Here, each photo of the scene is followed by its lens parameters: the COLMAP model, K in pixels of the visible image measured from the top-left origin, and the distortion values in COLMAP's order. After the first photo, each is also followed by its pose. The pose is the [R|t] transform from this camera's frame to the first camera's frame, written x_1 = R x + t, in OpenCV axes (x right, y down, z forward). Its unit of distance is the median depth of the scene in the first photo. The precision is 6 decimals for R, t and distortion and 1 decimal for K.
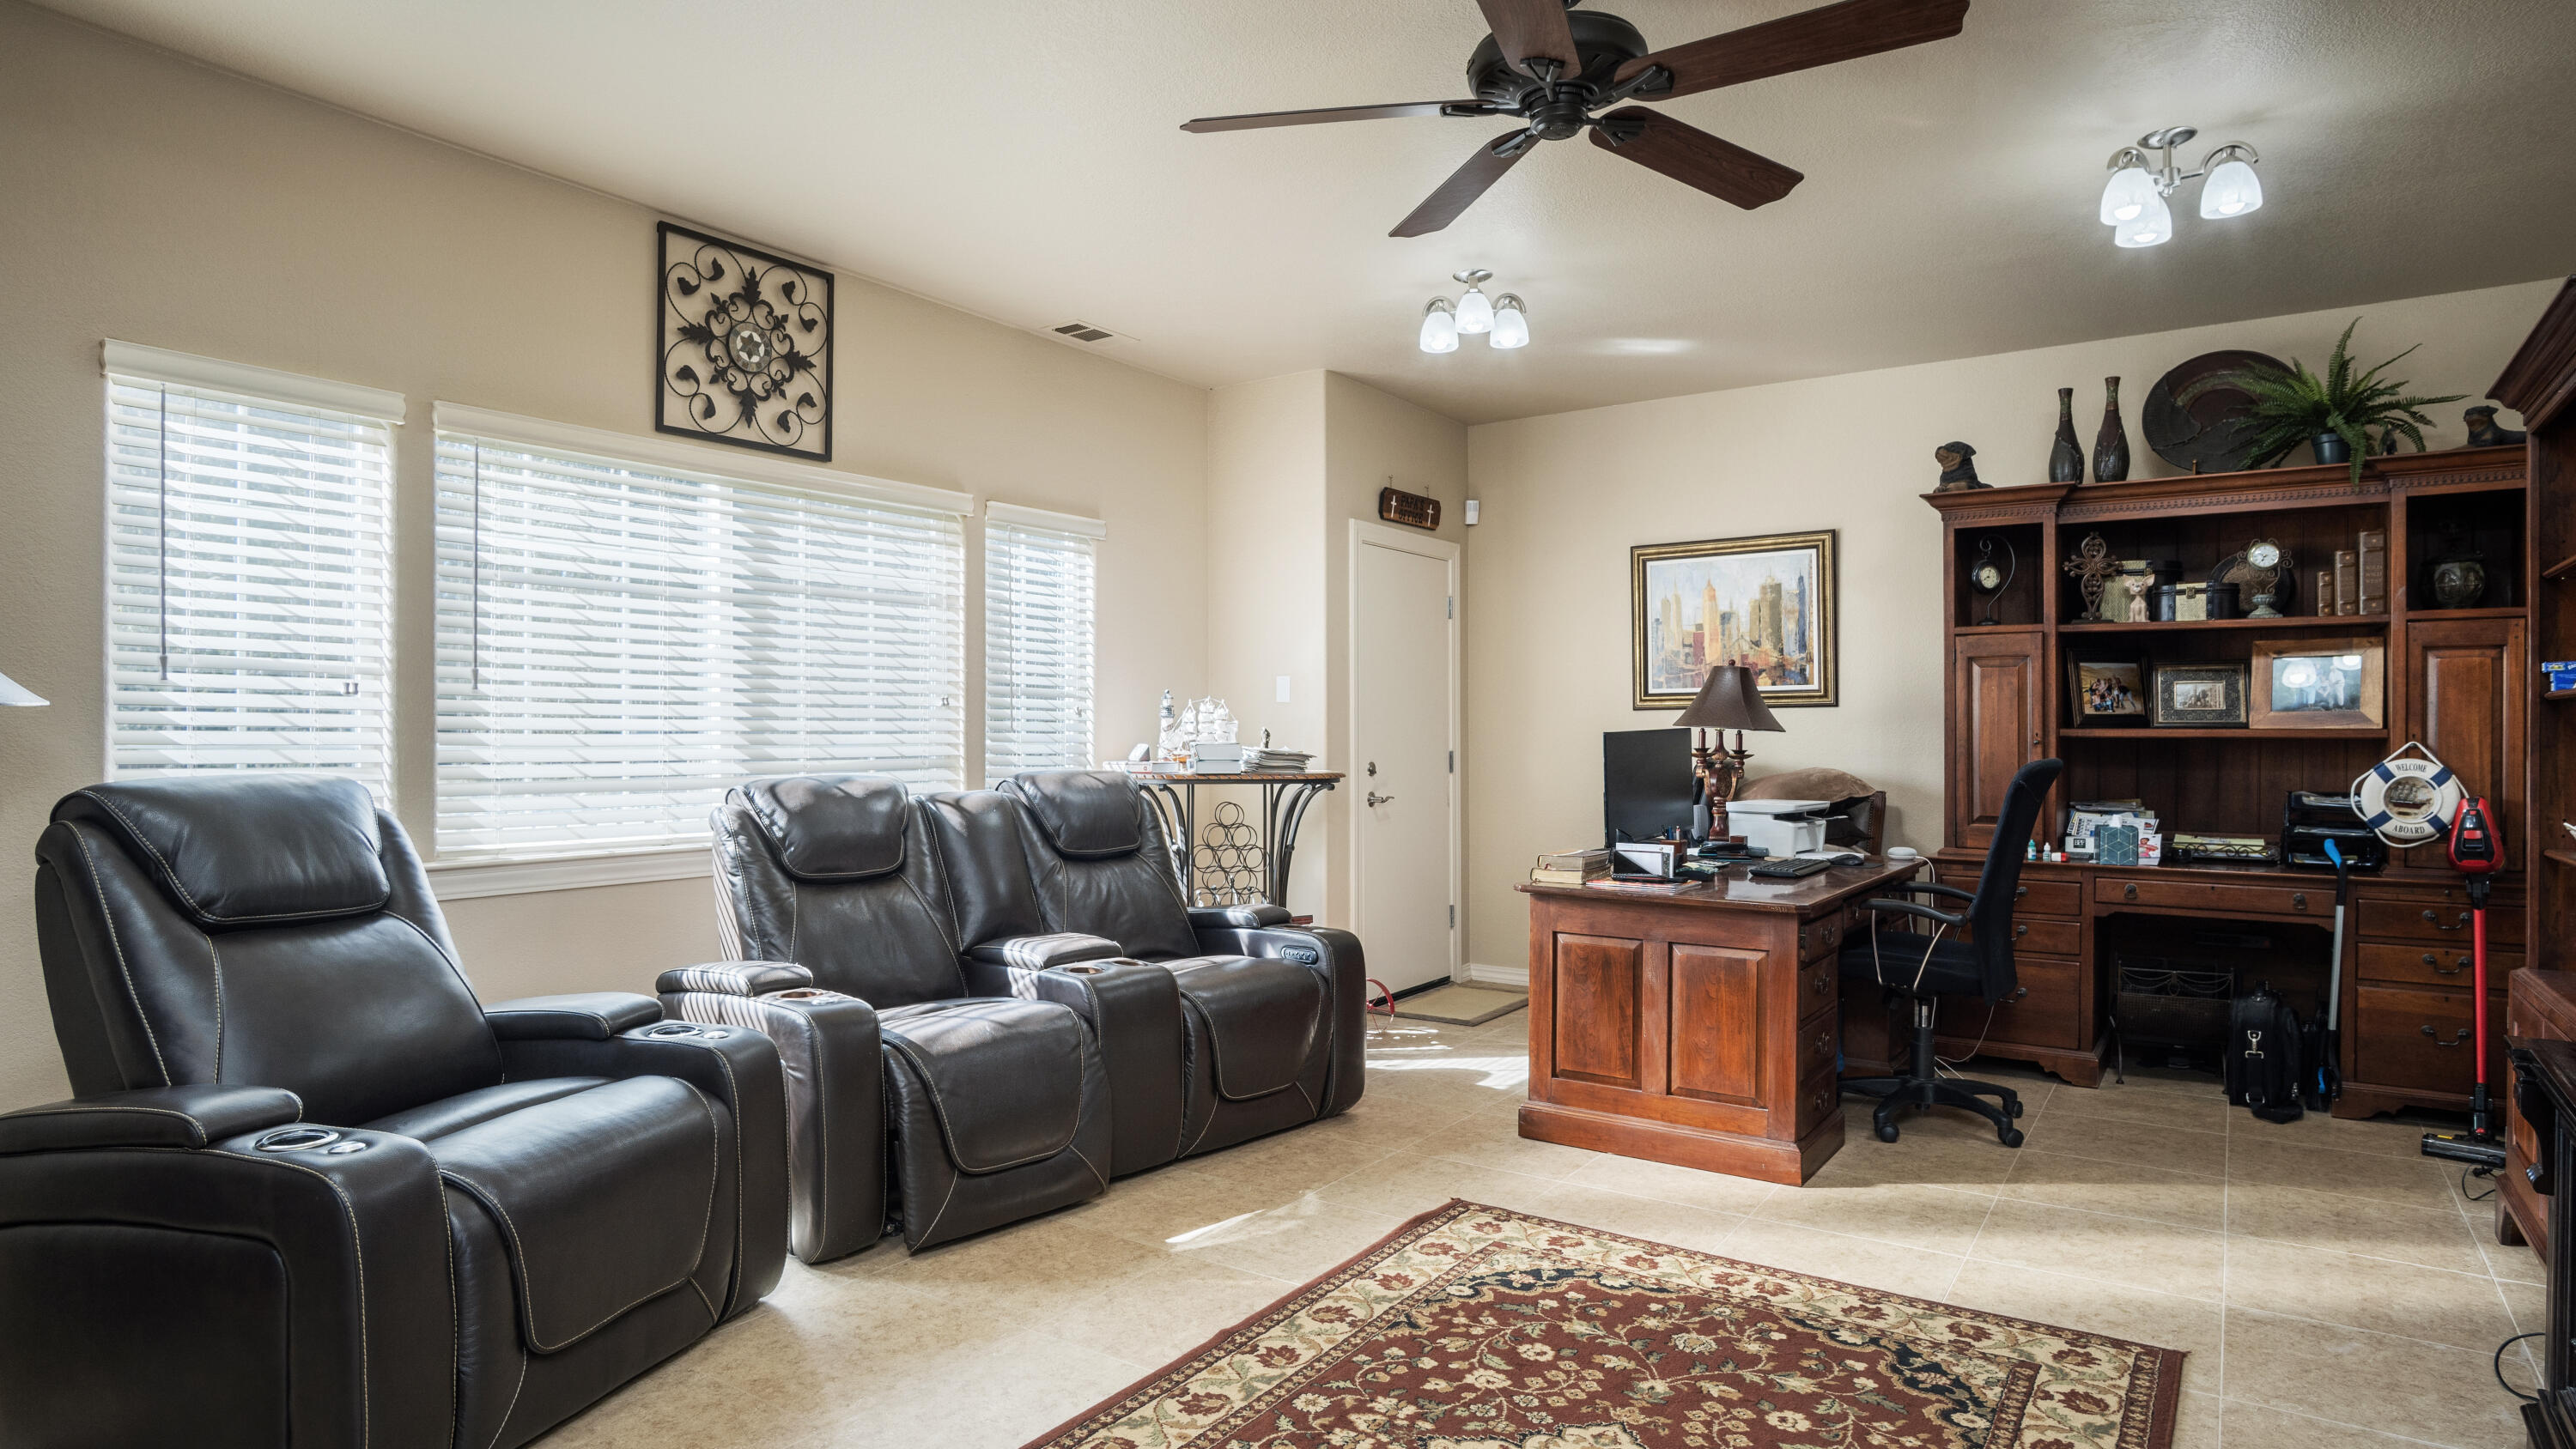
lens RADIAL K [[1409.1, 0, 1283.0], [0, 1409.1, 721.4], [0, 0, 1]] dist [-0.029309, 0.003586]
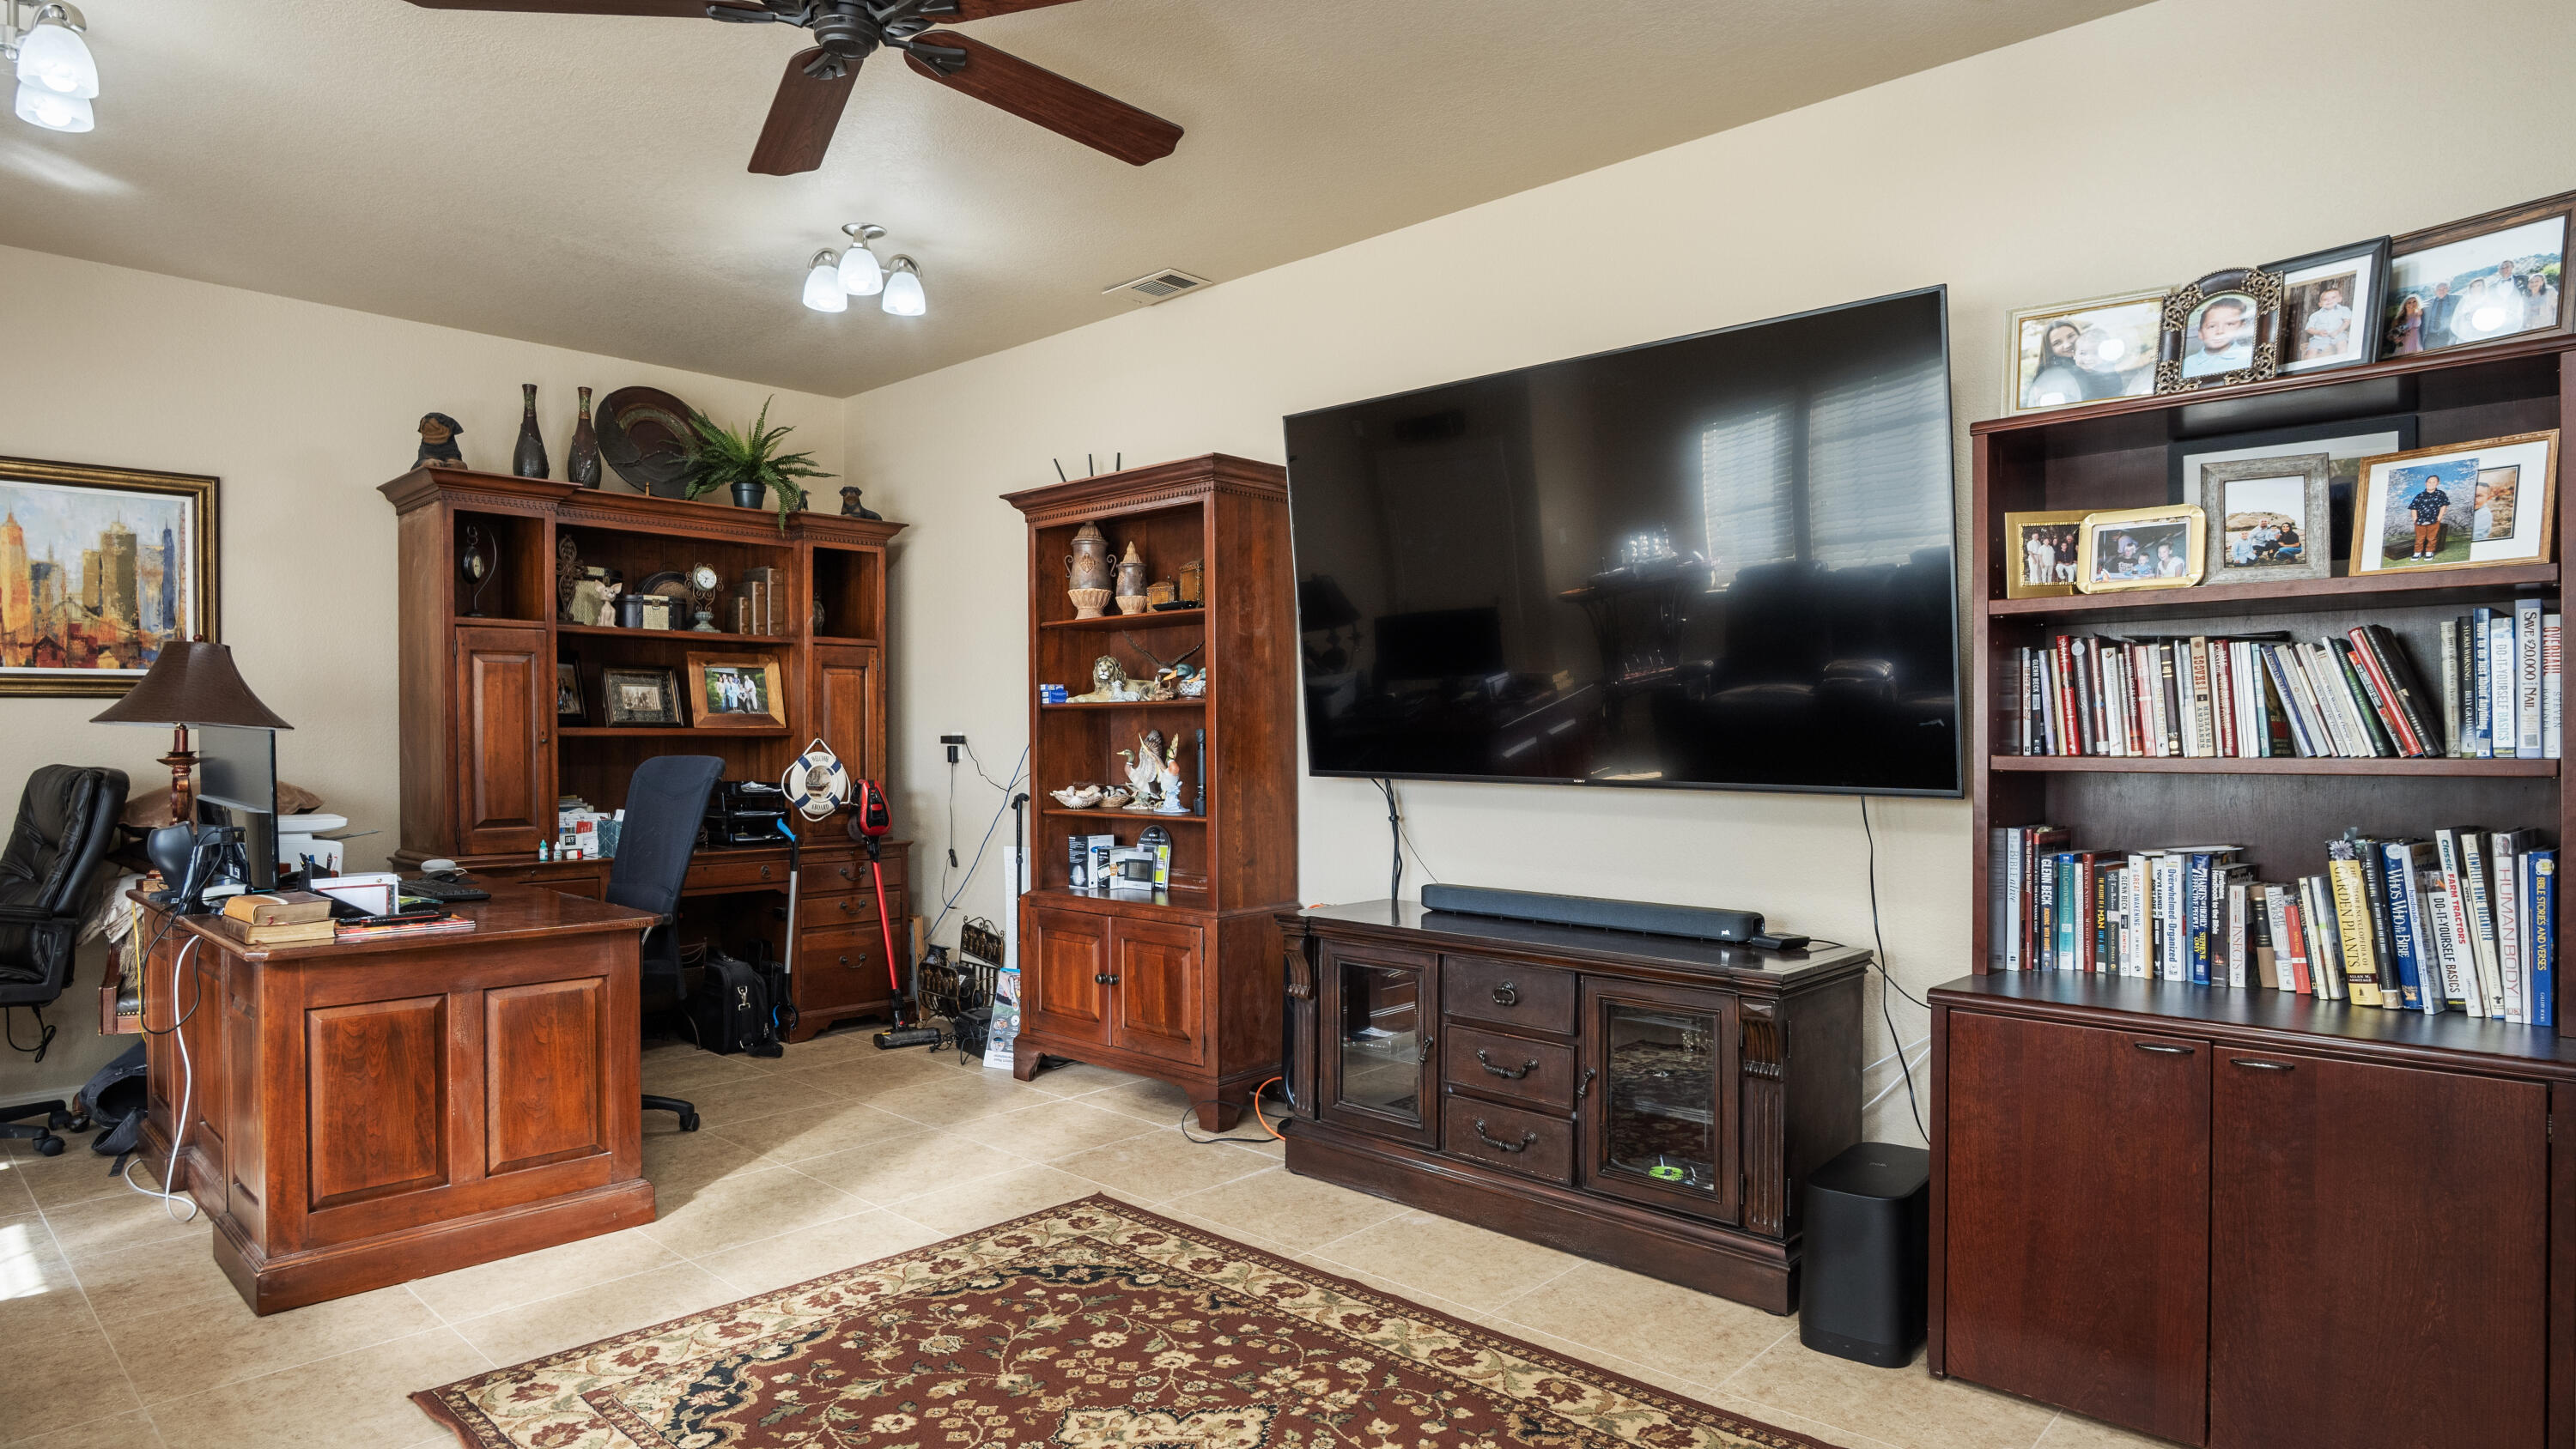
lens RADIAL K [[1409.1, 0, 1283.9], [0, 1409.1, 734.9], [0, 0, 1]] dist [-0.029309, 0.003586]
pose [[0.143044, -0.001479, 0.989715, -0.477693], [-0.007184, 0.999971, 0.002533, 0.005724], [-0.989690, -0.007472, 0.143029, 0.453922]]
